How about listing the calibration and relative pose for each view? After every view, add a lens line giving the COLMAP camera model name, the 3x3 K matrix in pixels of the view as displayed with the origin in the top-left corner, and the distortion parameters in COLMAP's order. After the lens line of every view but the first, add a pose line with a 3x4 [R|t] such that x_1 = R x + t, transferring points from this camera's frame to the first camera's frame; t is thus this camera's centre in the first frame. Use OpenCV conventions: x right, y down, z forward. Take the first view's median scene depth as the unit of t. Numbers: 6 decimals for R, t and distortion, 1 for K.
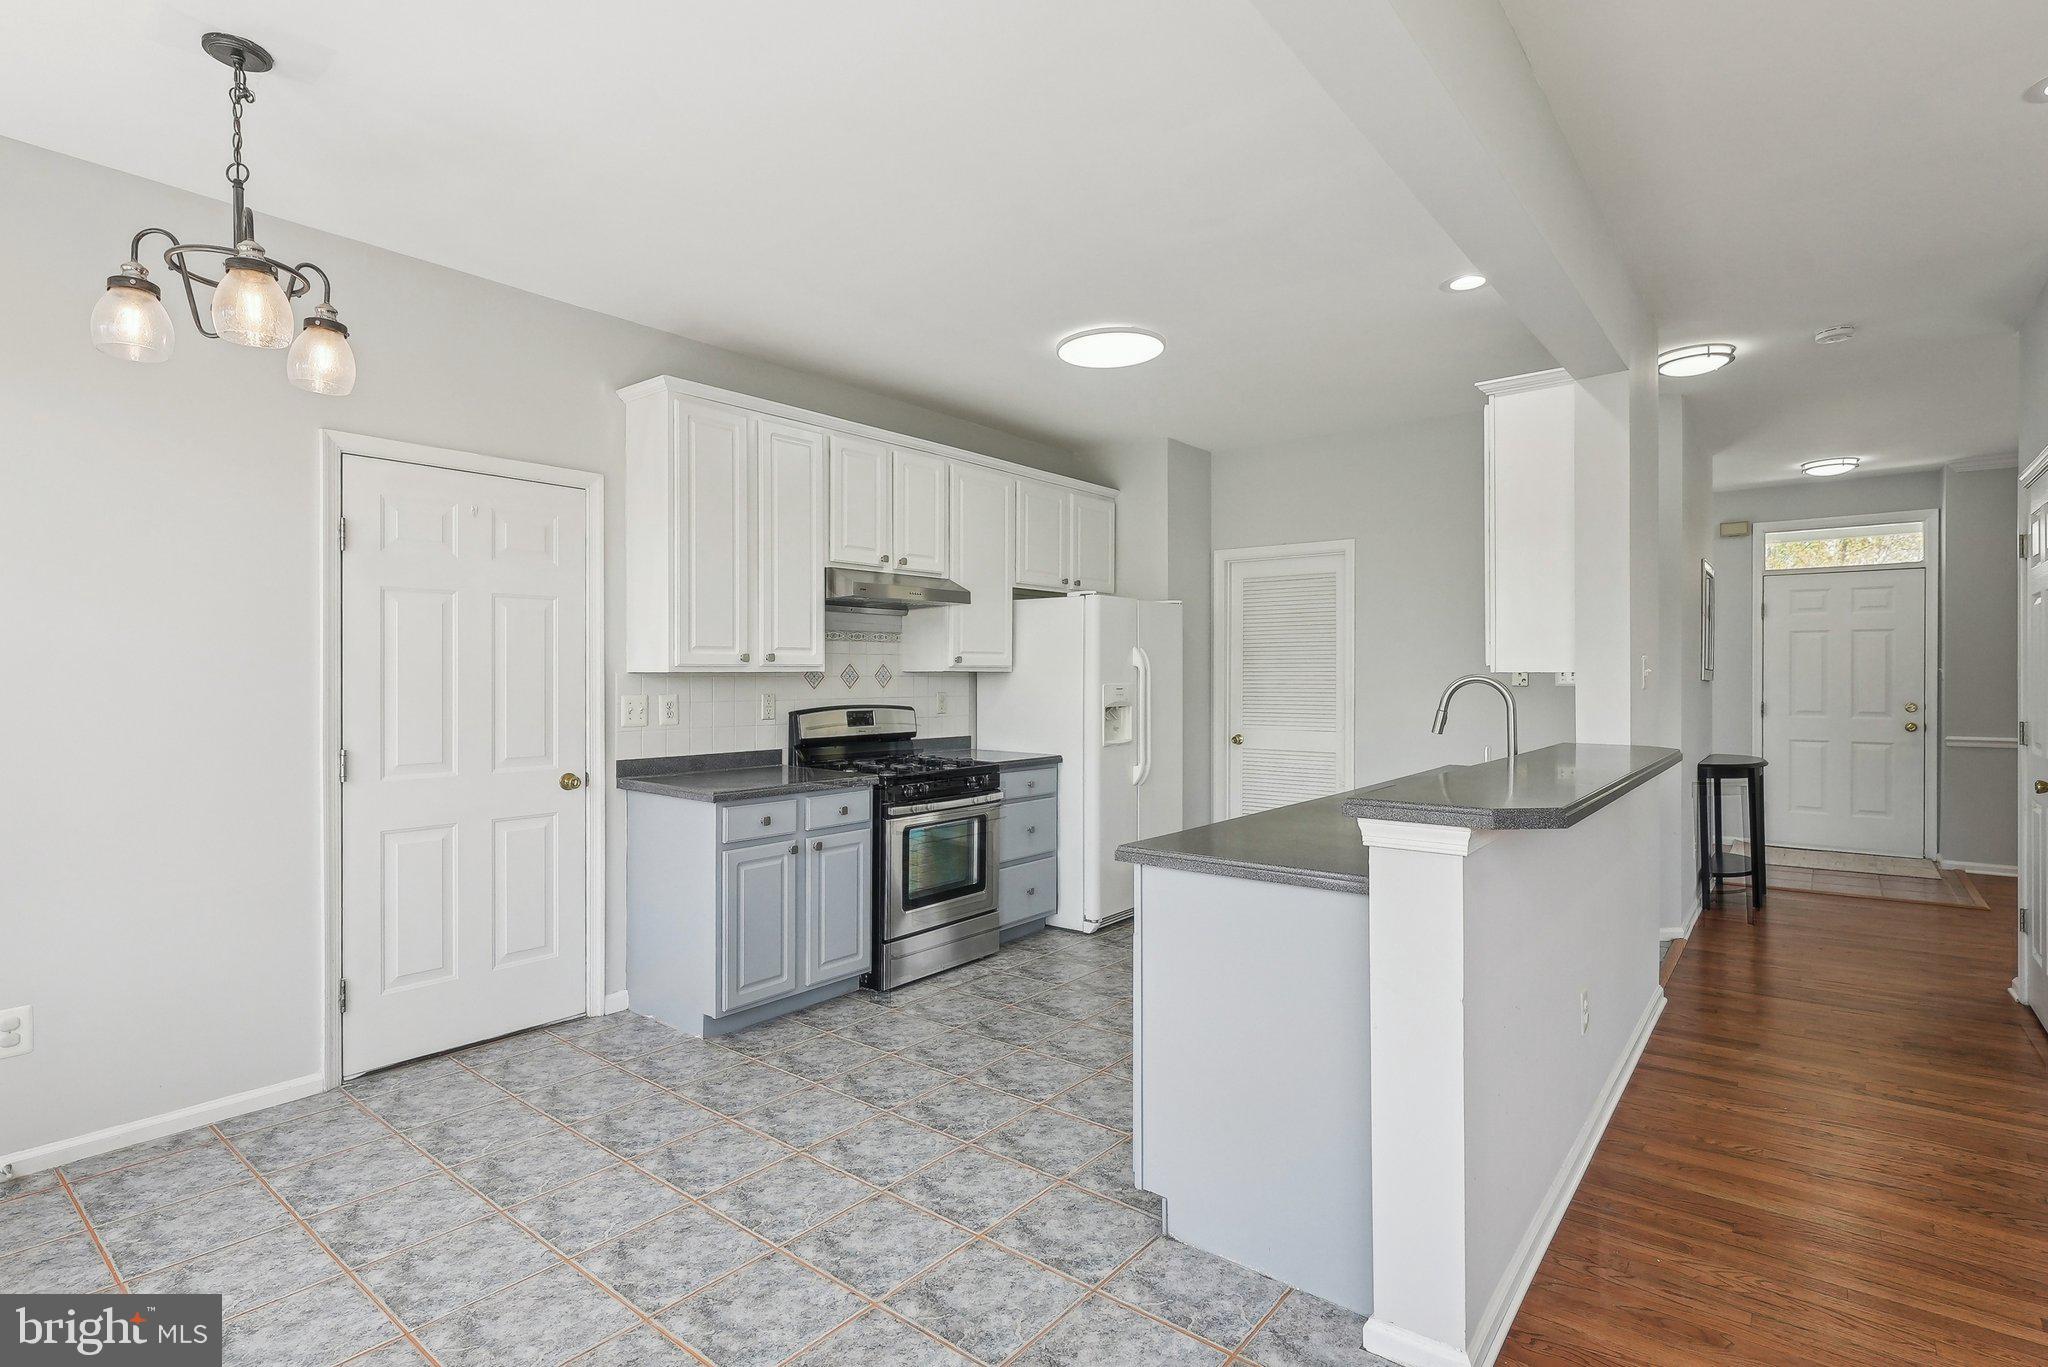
lens RADIAL K [[1001.2, 0, 1025.0], [0, 1001.2, 677.4], [0, 0, 1]] dist [0.001125, 0.000521]
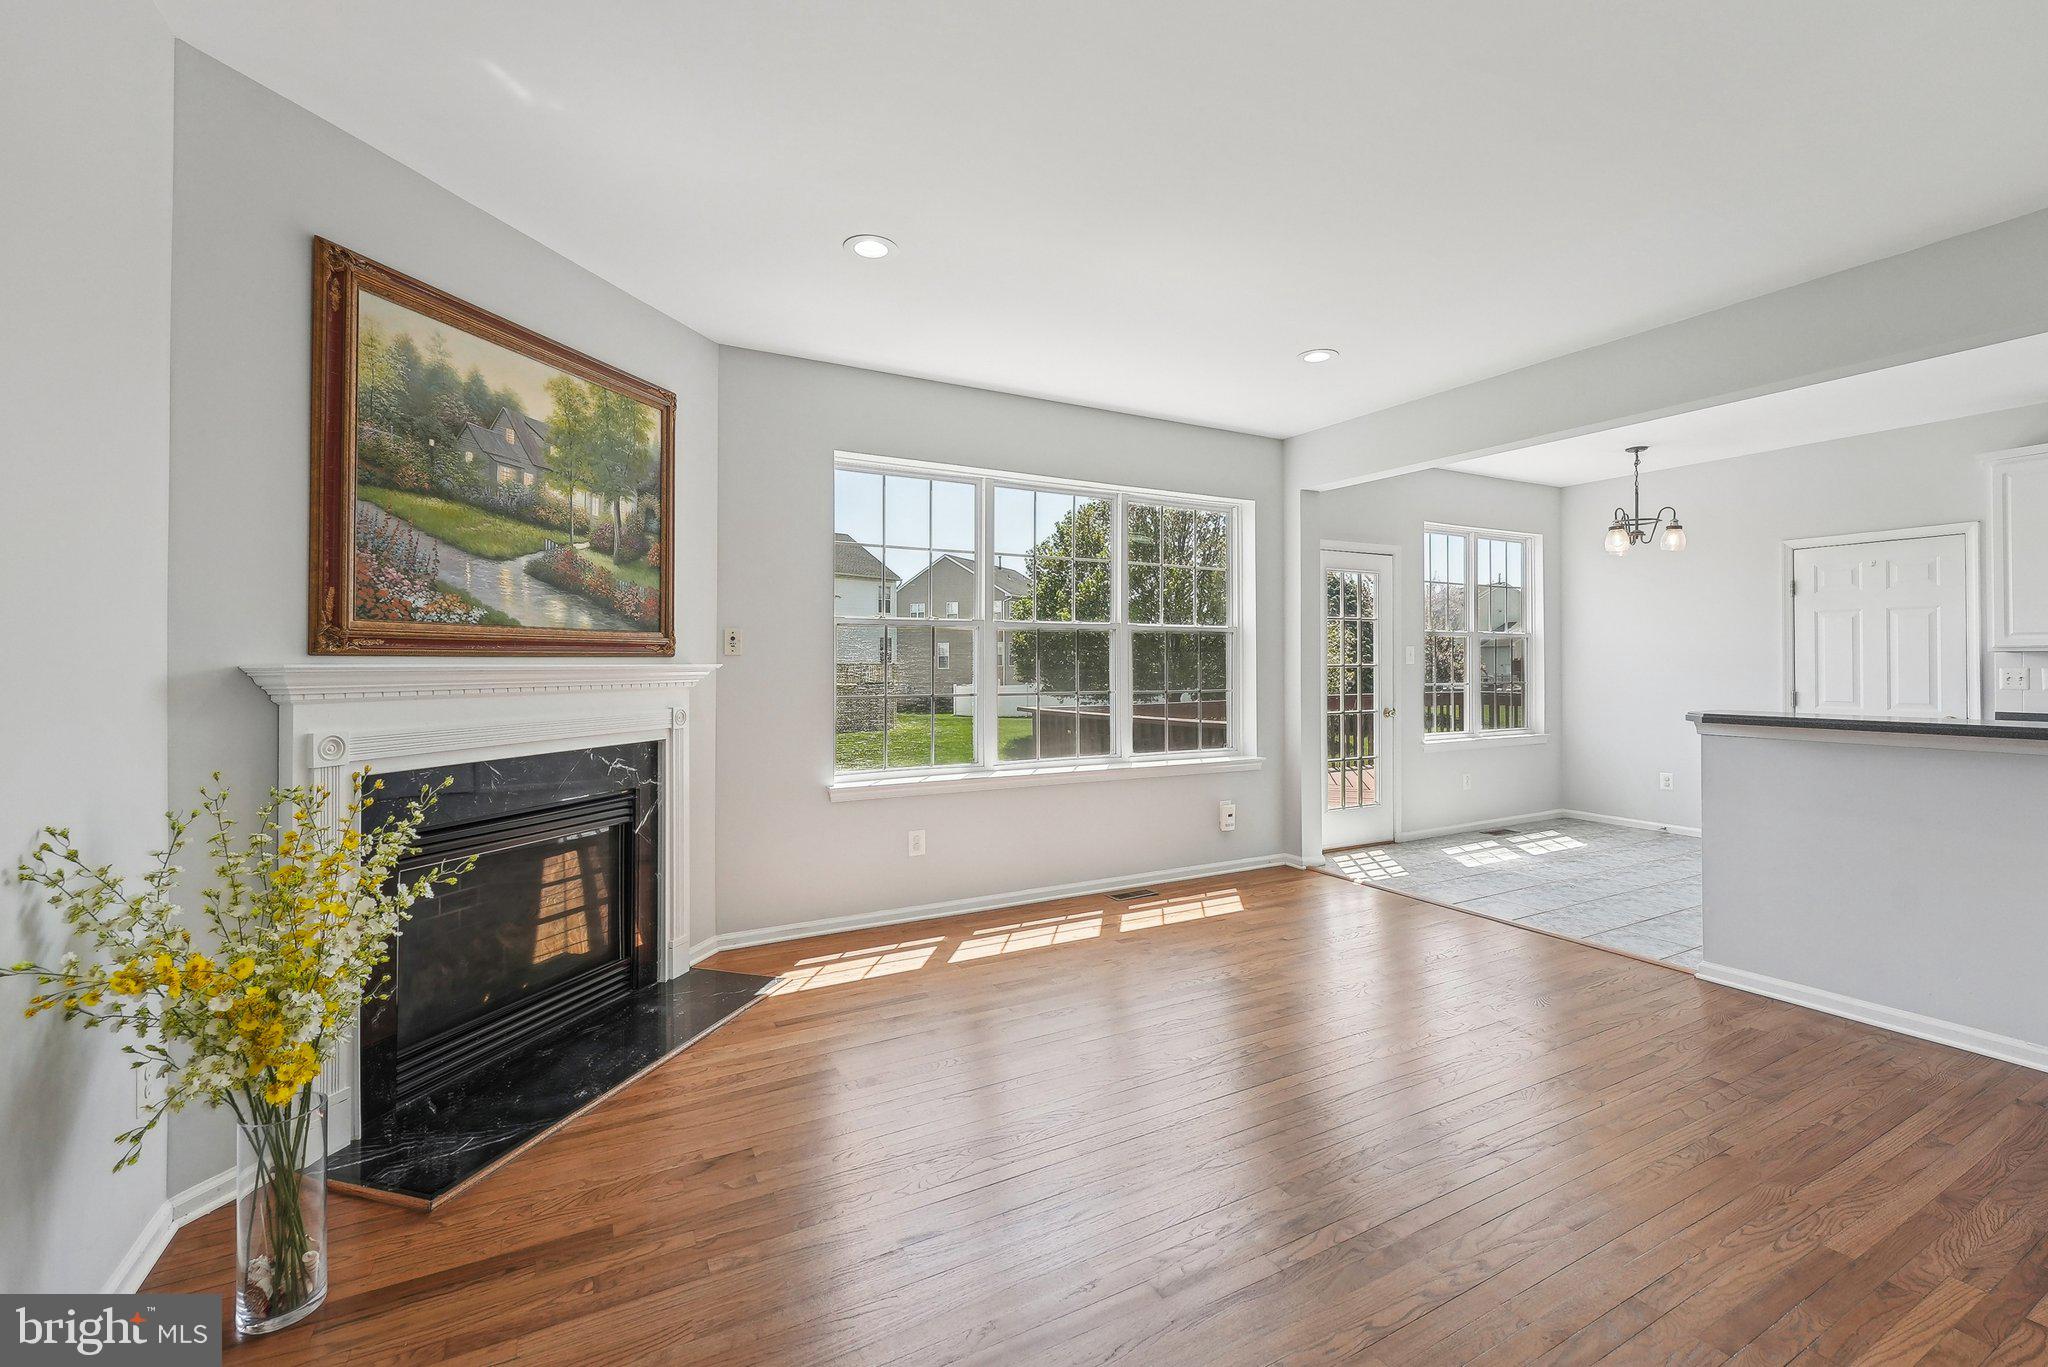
lens RADIAL K [[876.5, 0, 1039.1], [0, 876.5, 657.5], [0, 0, 1]] dist [0.002821, 0.000226]
pose [[-0.378173, -0.007444, -0.925705, 1.440857], [-0.002877, 0.999972, -0.006866, 0.016768], [0.925731, 0.000066, -0.378184, 0.206202]]
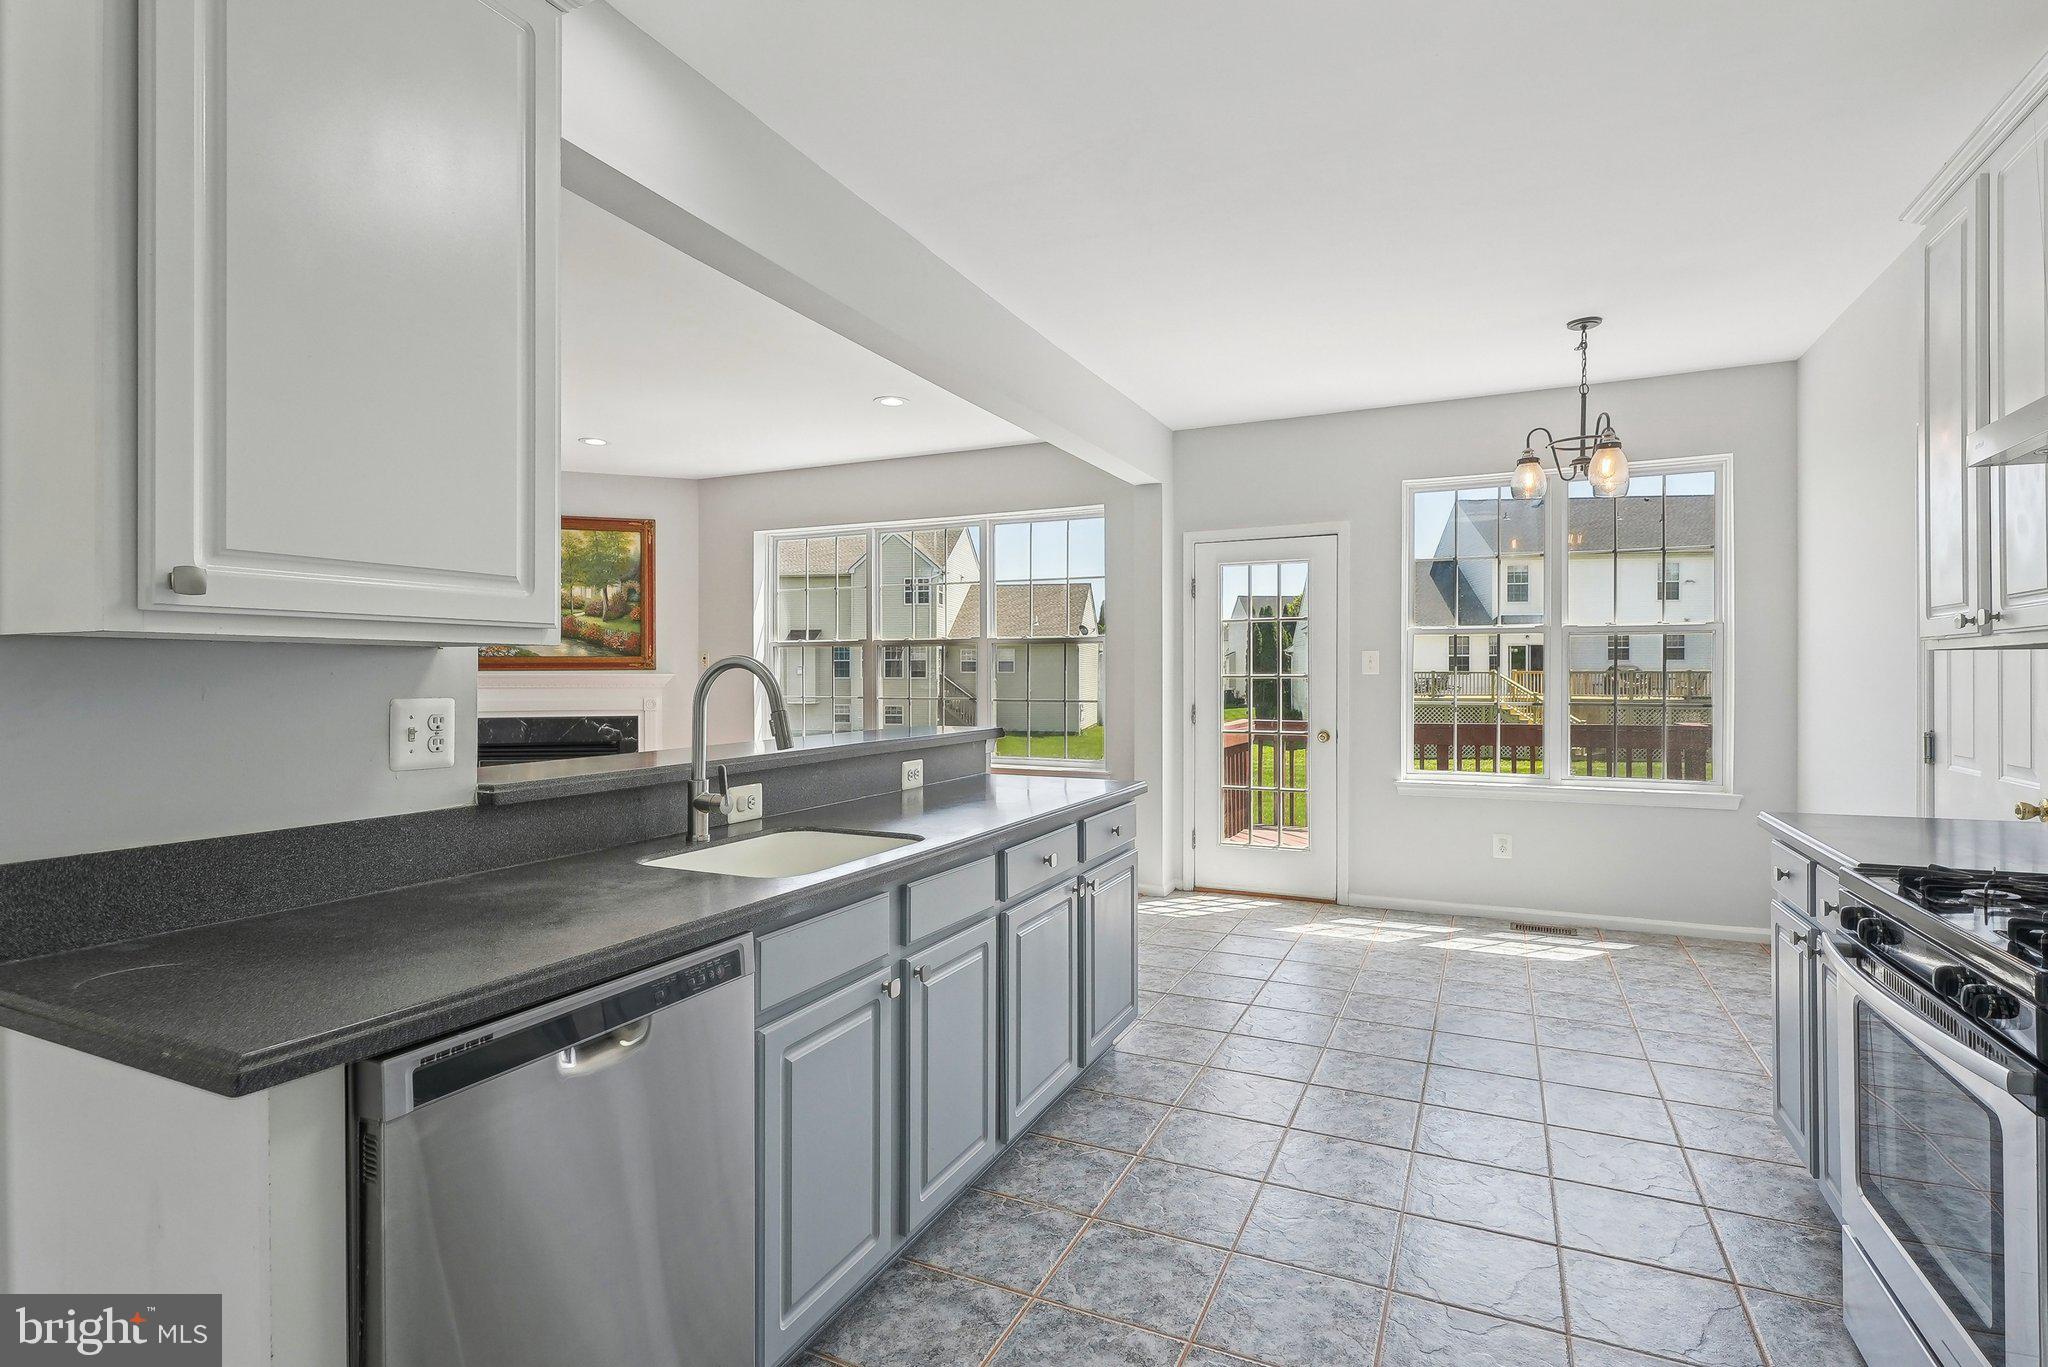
lens RADIAL K [[993.9, 0, 1037.6], [0, 993.9, 673.8], [0, 0, 1]] dist [-0.002356, 0.000032]
pose [[-0.972144, -0.000004, -0.234384, 0.382228], [-0.001060, 0.999990, 0.004376, 0.008649], [0.234381, 0.004503, -0.972134, 1.576776]]
